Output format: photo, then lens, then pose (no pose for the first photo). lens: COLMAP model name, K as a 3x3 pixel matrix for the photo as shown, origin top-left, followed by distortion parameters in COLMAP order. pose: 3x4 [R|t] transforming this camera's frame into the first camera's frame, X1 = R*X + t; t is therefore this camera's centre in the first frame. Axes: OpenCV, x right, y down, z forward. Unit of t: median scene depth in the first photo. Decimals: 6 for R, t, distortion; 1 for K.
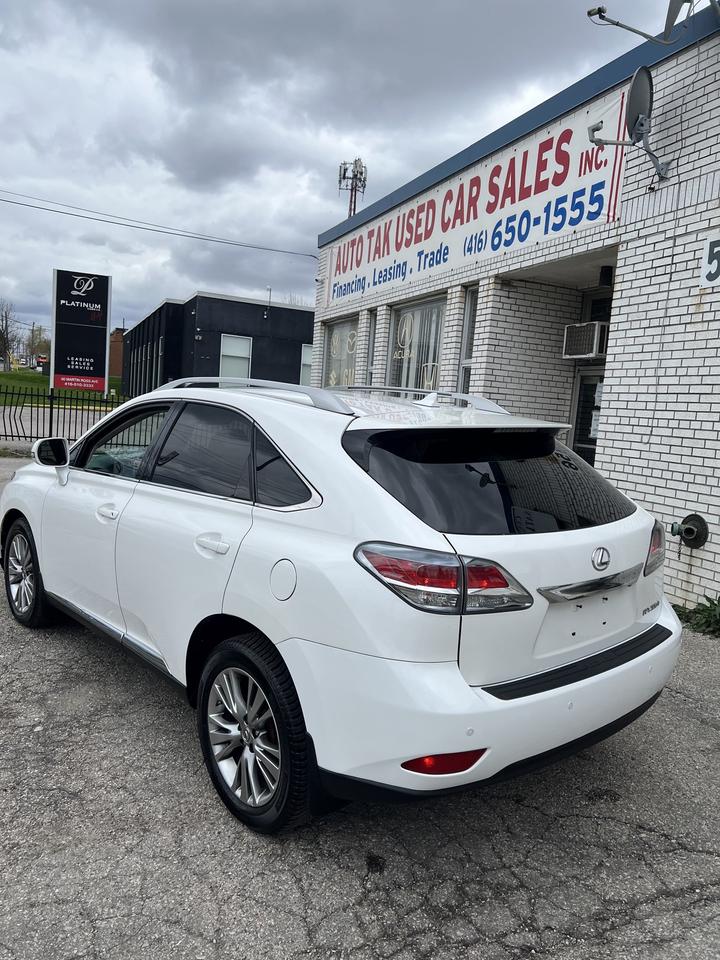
lens RADIAL K [[720.1, 0, 363.5], [0, 720.1, 473.9], [0, 0, 1]] dist [0.040650, -0.046318]
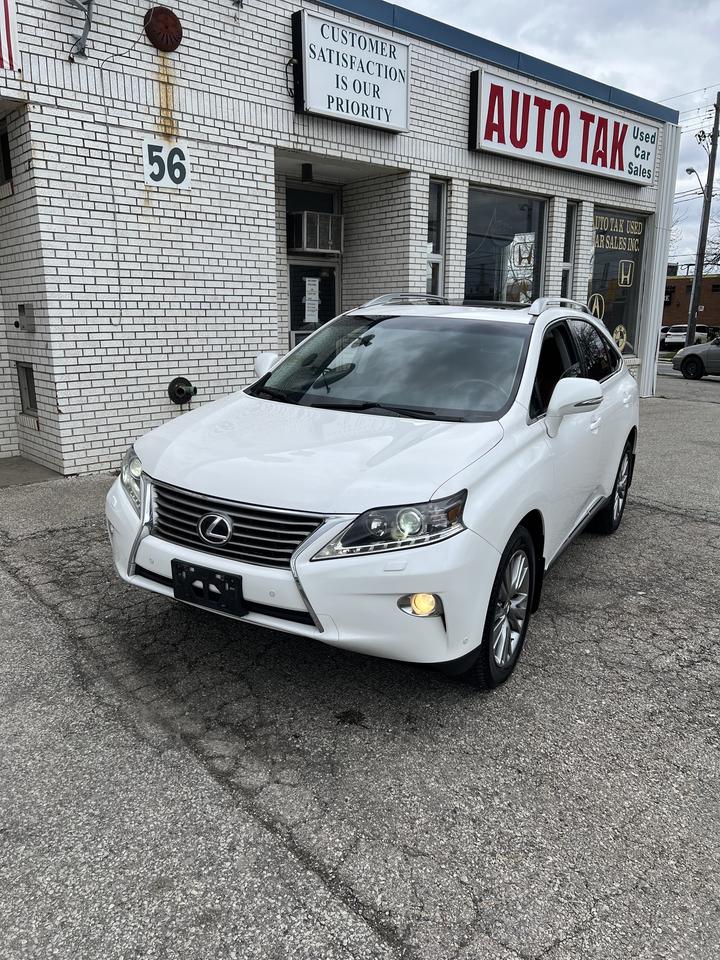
lens RADIAL K [[717.4, 0, 352.4], [0, 717.4, 478.4], [0, 0, 1]] dist [0.045474, -0.053826]
pose [[-0.322861, -0.287148, 0.901835, -0.774129], [0.058494, 0.944989, 0.321829, -0.154006], [-0.944637, 0.156658, -0.288304, 1.026940]]
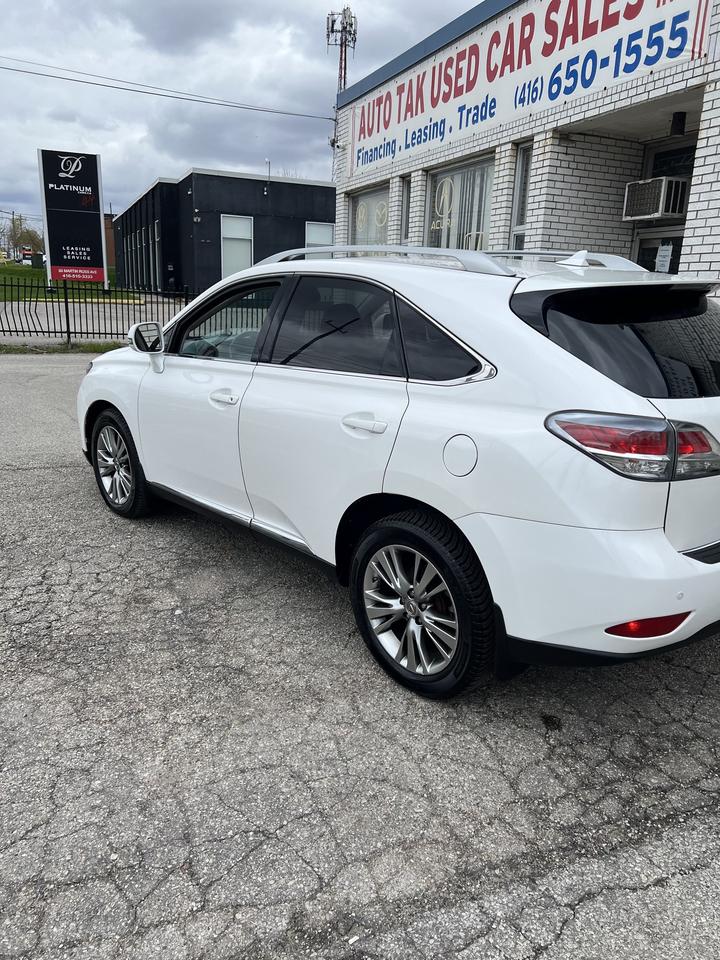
lens RADIAL K [[718.5, 0, 364.1], [0, 718.5, 483.6], [0, 0, 1]] dist [0.055545, -0.066488]
pose [[0.999192, -0.039735, -0.006109, -0.098410], [0.040196, 0.984867, 0.168589, 0.006891], [-0.000682, -0.168698, 0.985668, 0.016127]]
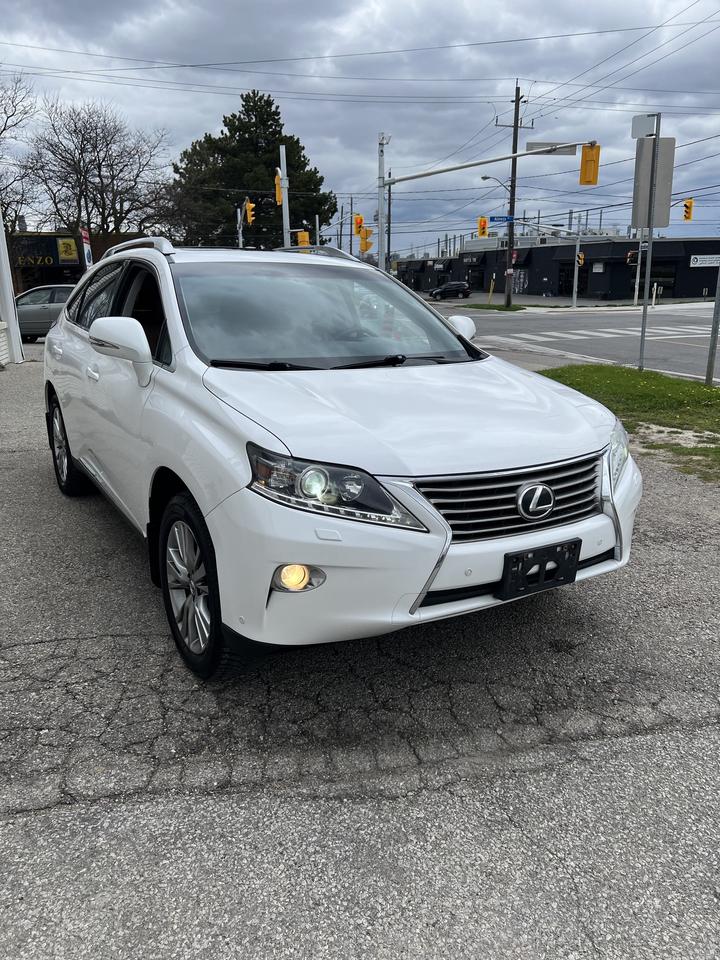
lens RADIAL K [[720.1, 0, 363.5], [0, 720.1, 473.9], [0, 0, 1]] dist [0.040650, -0.046318]
pose [[-0.983106, -0.108727, 0.147244, -0.317311], [-0.047661, 0.928765, 0.367592, -0.139469], [-0.176722, 0.354364, -0.918257, 1.355370]]
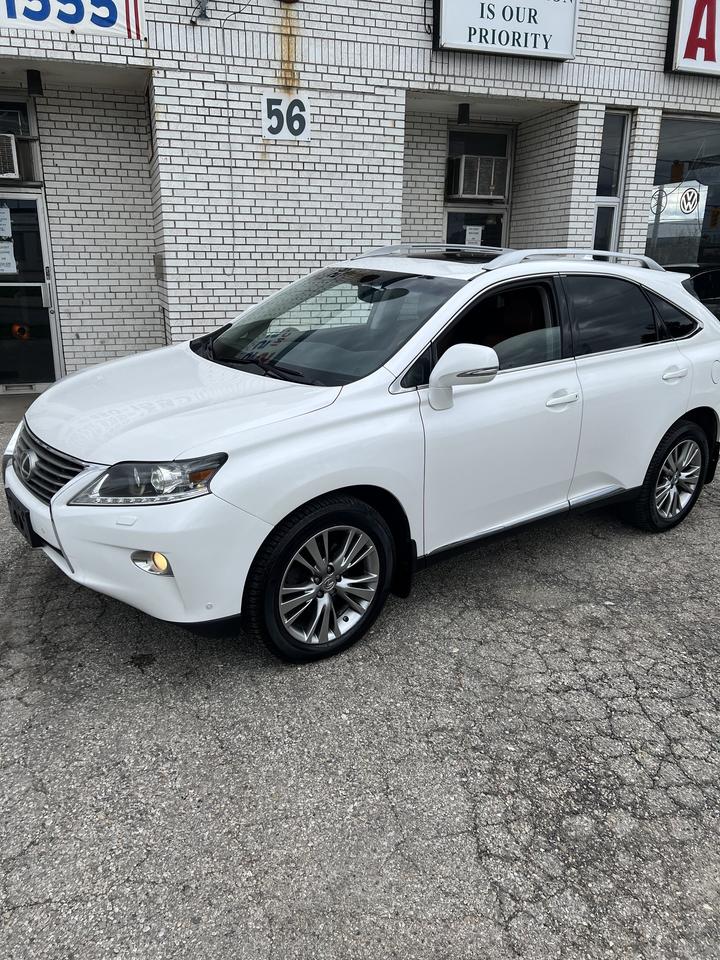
lens RADIAL K [[716.8, 0, 351.9], [0, 716.8, 471.4], [0, 0, 1]] dist [0.041017, -0.049191]
pose [[0.072890, -0.353181, 0.932711, -0.795836], [0.088113, 0.933822, 0.346716, -0.132378], [-0.993440, 0.056911, 0.099186, 0.717112]]
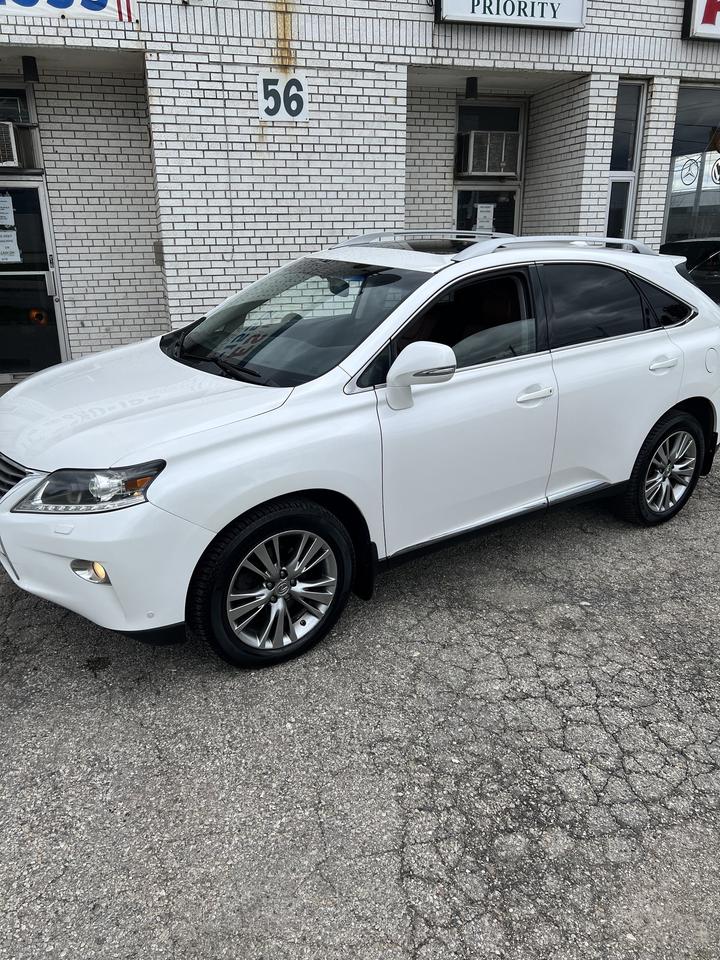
lens RADIAL K [[717.7, 0, 357.5], [0, 717.7, 470.7], [0, 0, 1]] dist [0.042577, -0.050620]
pose [[0.110256, -0.382001, 0.917561, -0.774848], [0.107525, 0.922356, 0.371077, -0.139137], [-0.988070, 0.057747, 0.142770, 0.662203]]
